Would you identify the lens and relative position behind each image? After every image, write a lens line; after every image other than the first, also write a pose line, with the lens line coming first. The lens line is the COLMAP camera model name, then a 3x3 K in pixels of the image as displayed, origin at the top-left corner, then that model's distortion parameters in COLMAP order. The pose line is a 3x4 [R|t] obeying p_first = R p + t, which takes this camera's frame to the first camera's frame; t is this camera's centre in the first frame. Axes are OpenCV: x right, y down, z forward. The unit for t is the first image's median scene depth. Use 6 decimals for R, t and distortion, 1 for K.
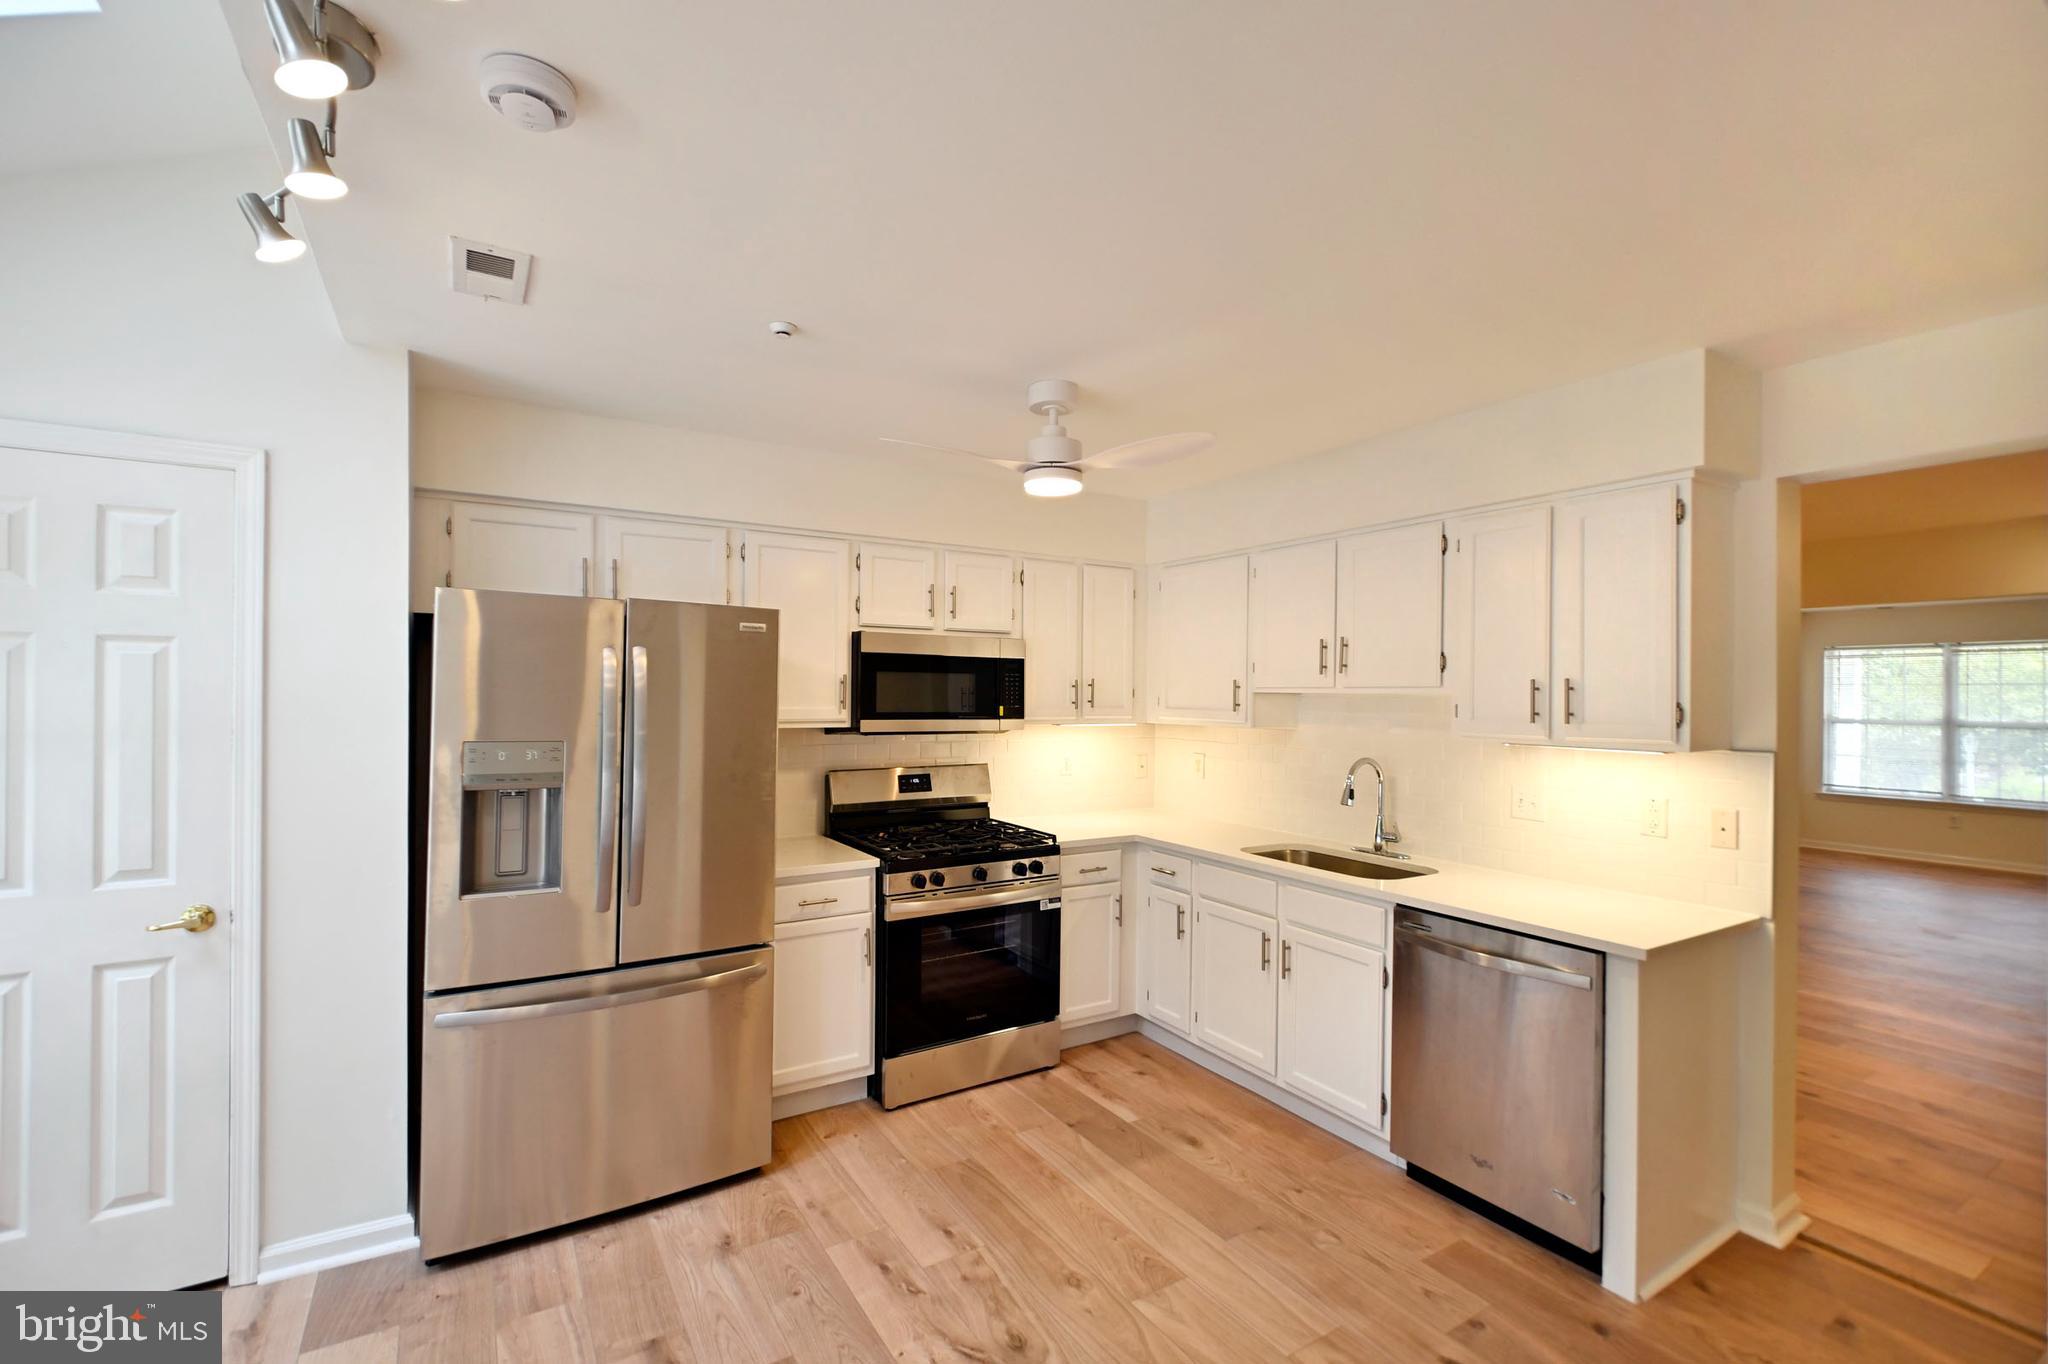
lens RADIAL K [[903.6, 0, 1057.7], [0, 903.6, 673.8], [0, 0, 1]] dist [0.000389, -0.001317]
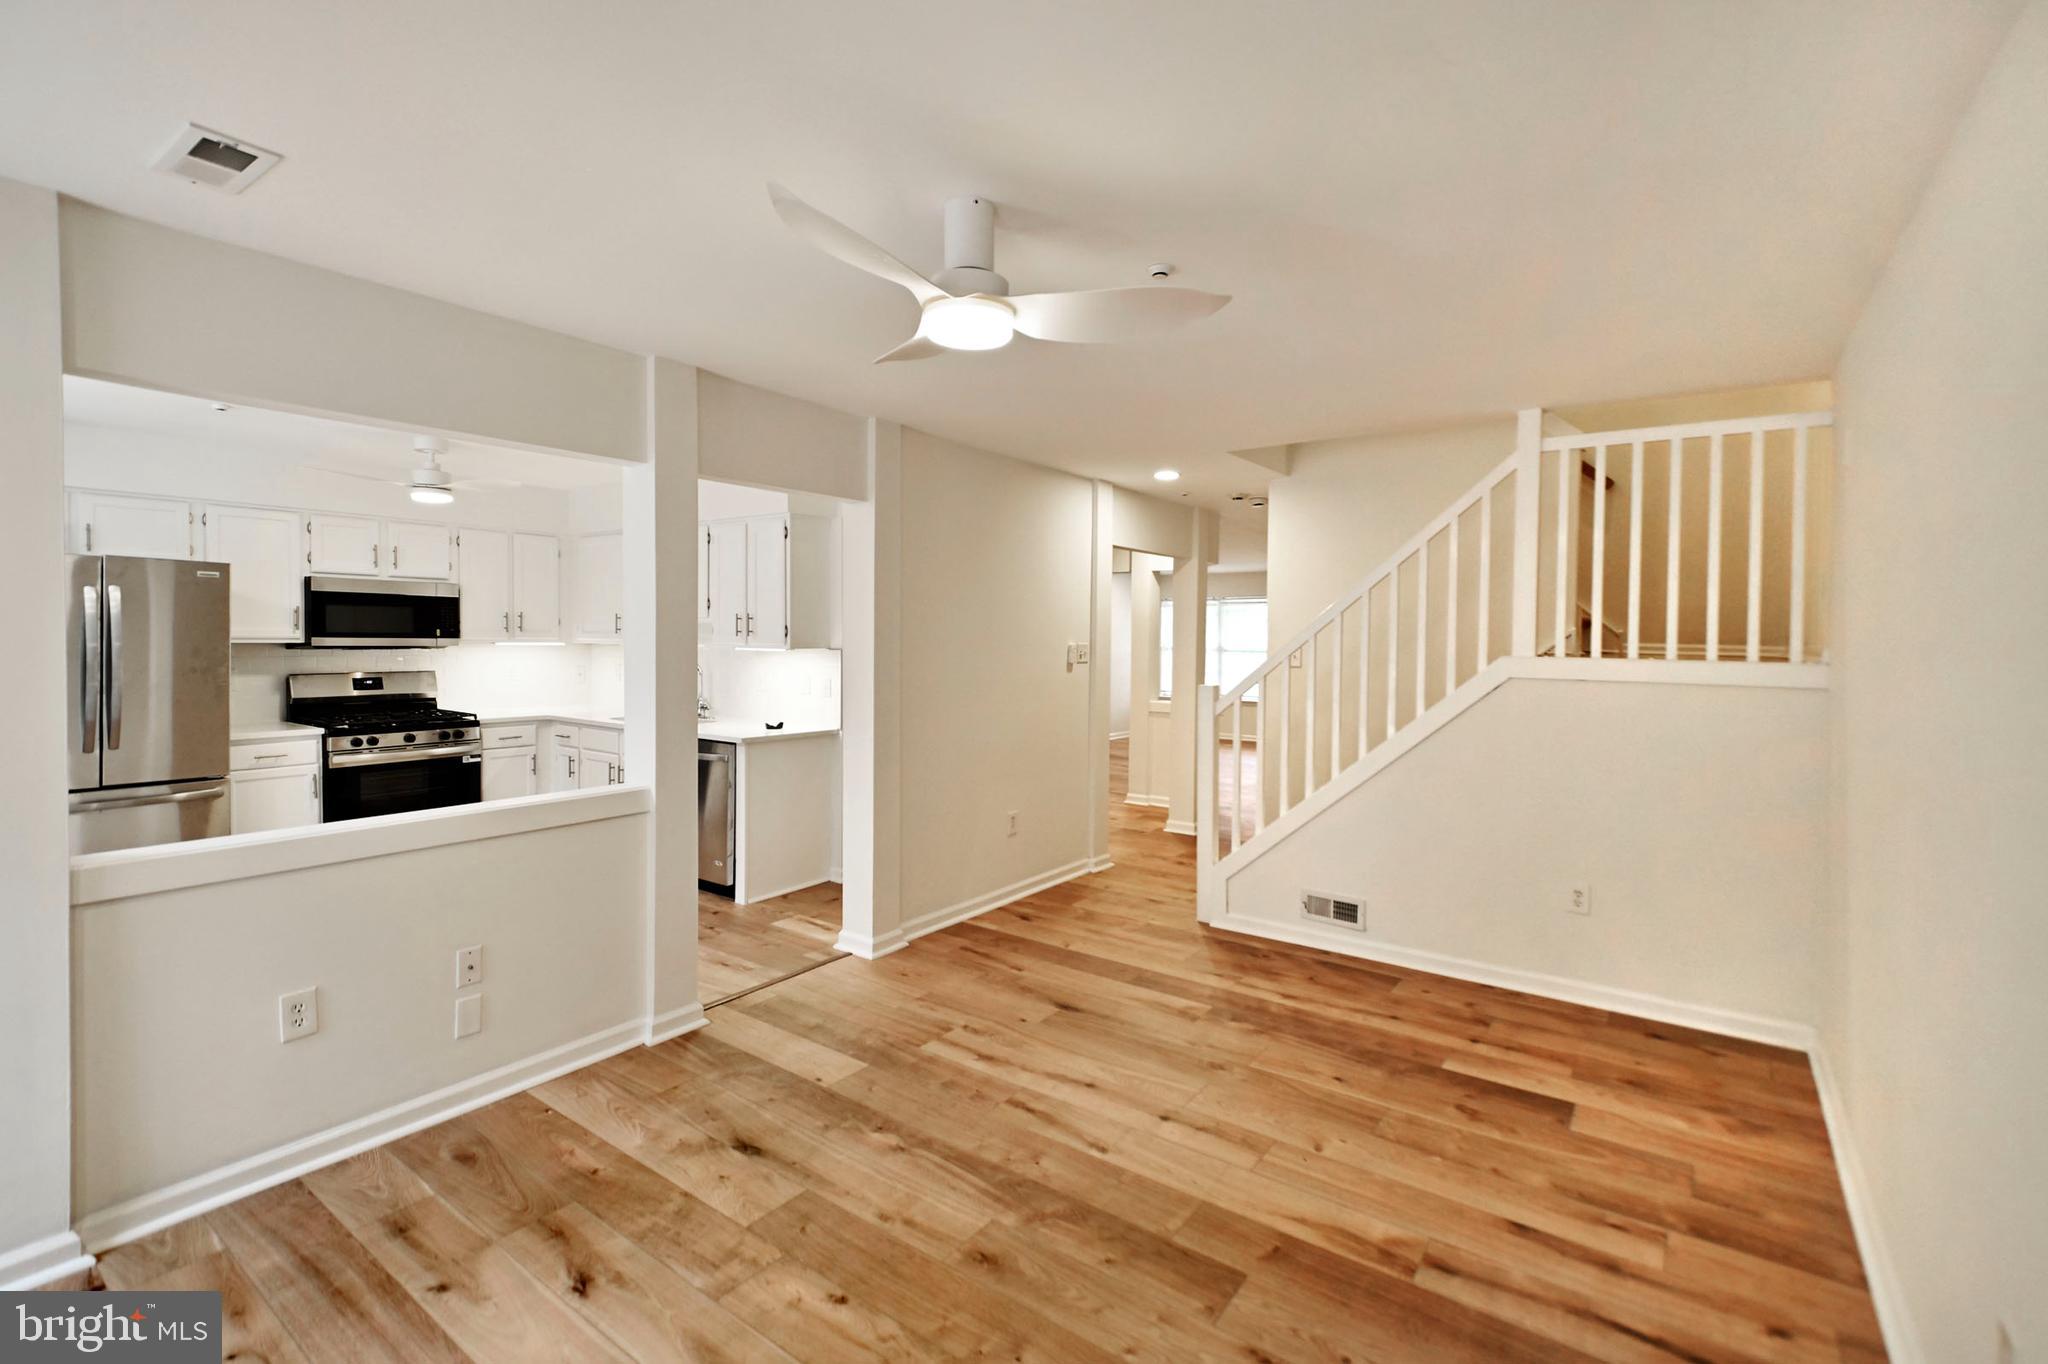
lens RADIAL K [[872.3, 0, 1029.0], [0, 872.3, 648.9], [0, 0, 1]] dist [0.002292, -0.000147]
pose [[0.923512, -0.004866, 0.383538, 0.340060], [-0.010071, 0.999267, 0.036928, 0.006395], [-0.383437, -0.037966, 0.922786, -0.817443]]
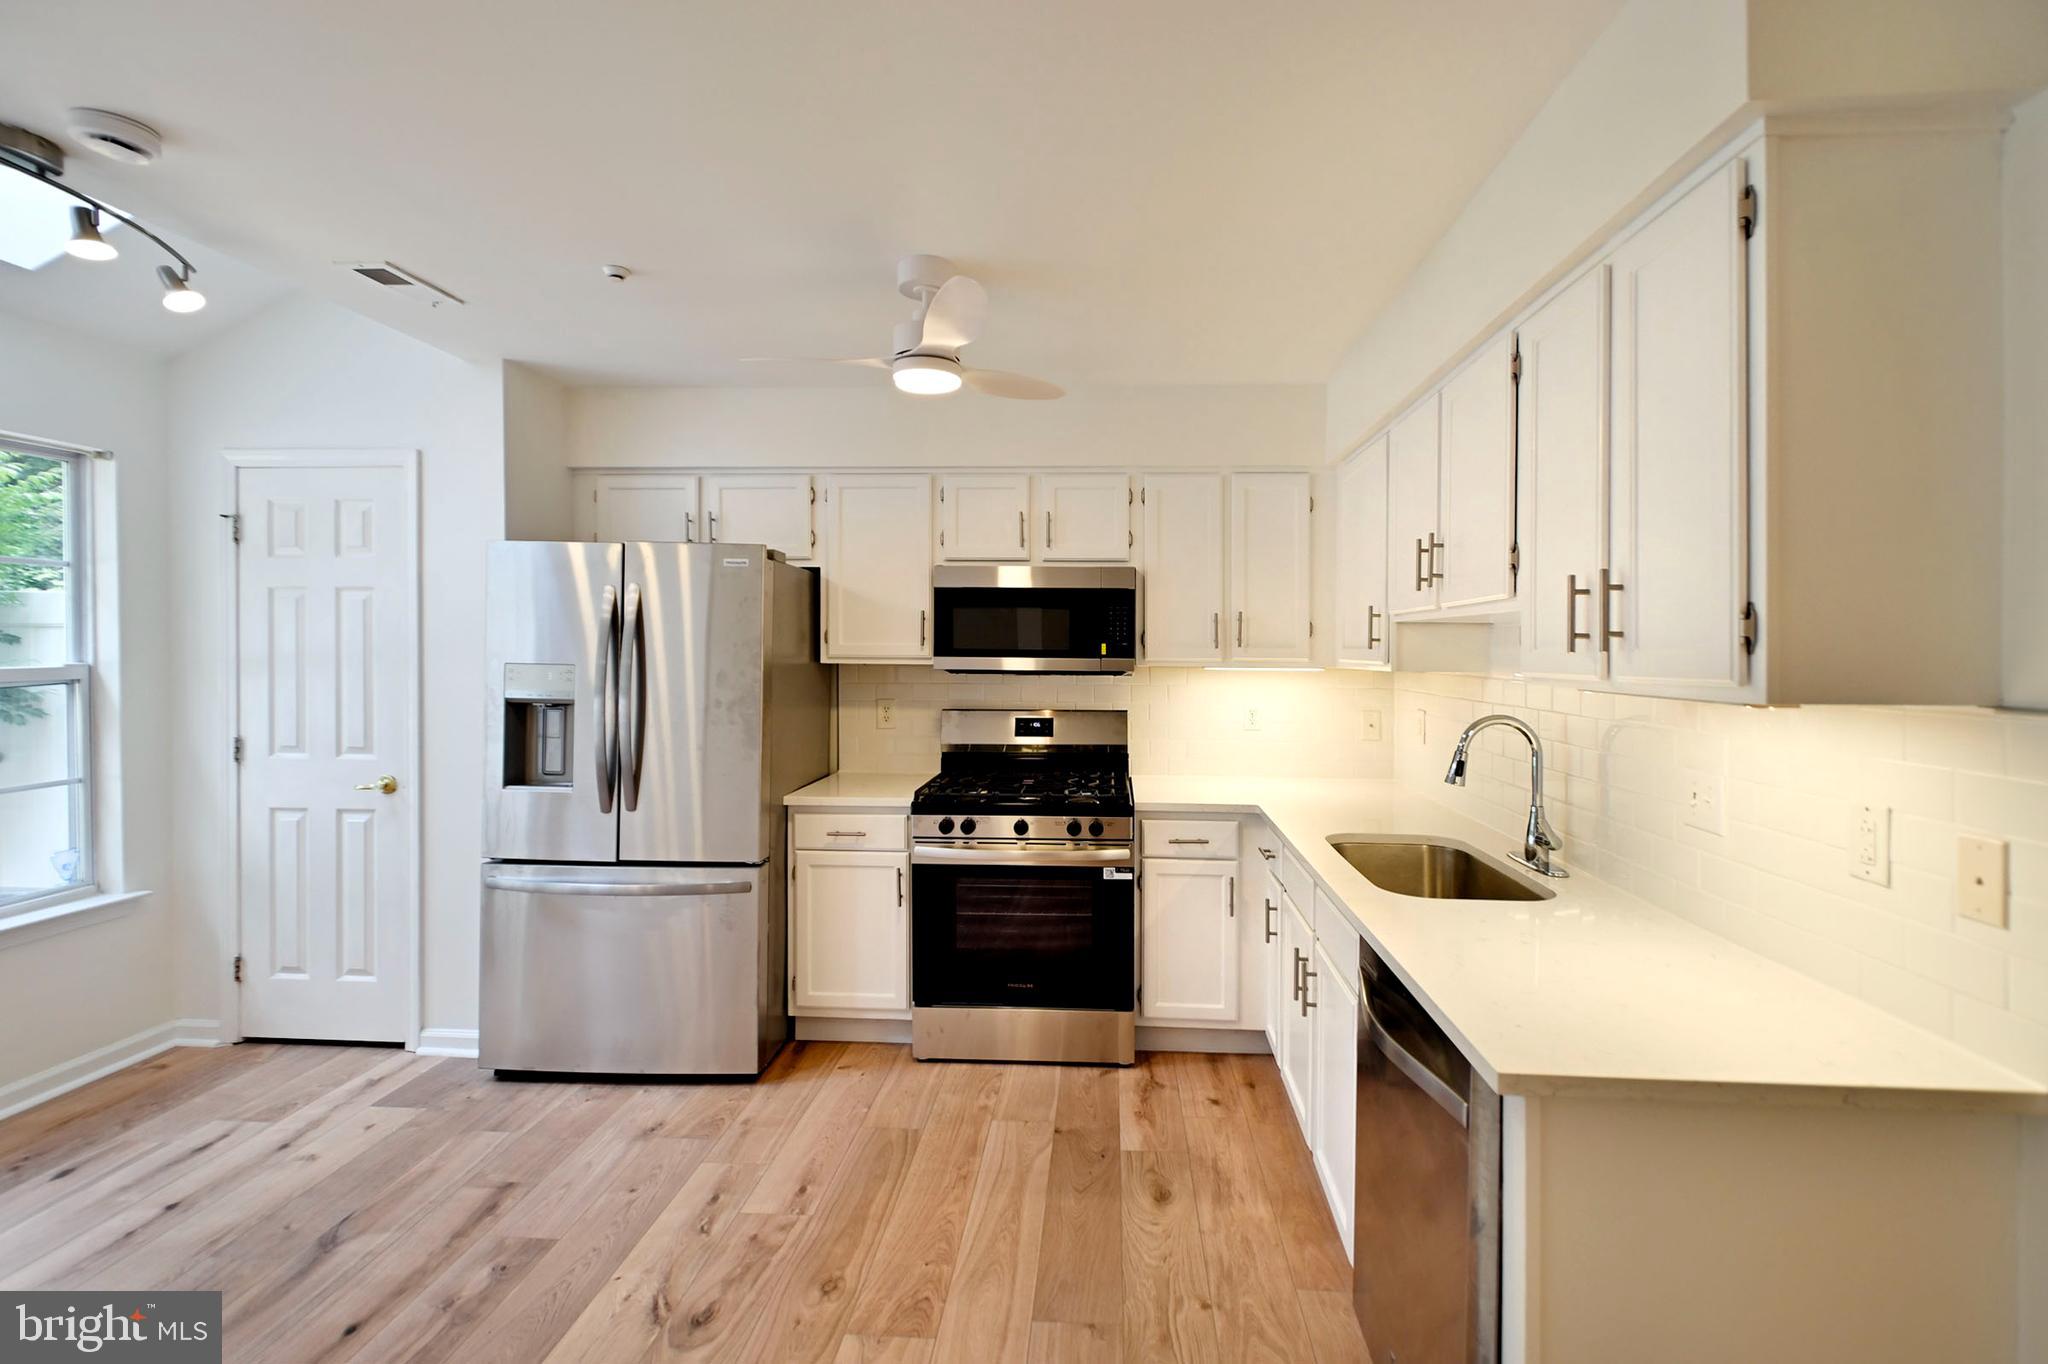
lens RADIAL K [[930.6, 0, 1061.8], [0, 930.6, 638.5], [0, 0, 1]] dist [0.003326, -0.000348]
pose [[0.812688, -0.010054, -0.582612, 0.527445], [0.012324, 0.999924, -0.000065, 0.036945], [0.582569, -0.007127, 0.812750, 0.292743]]
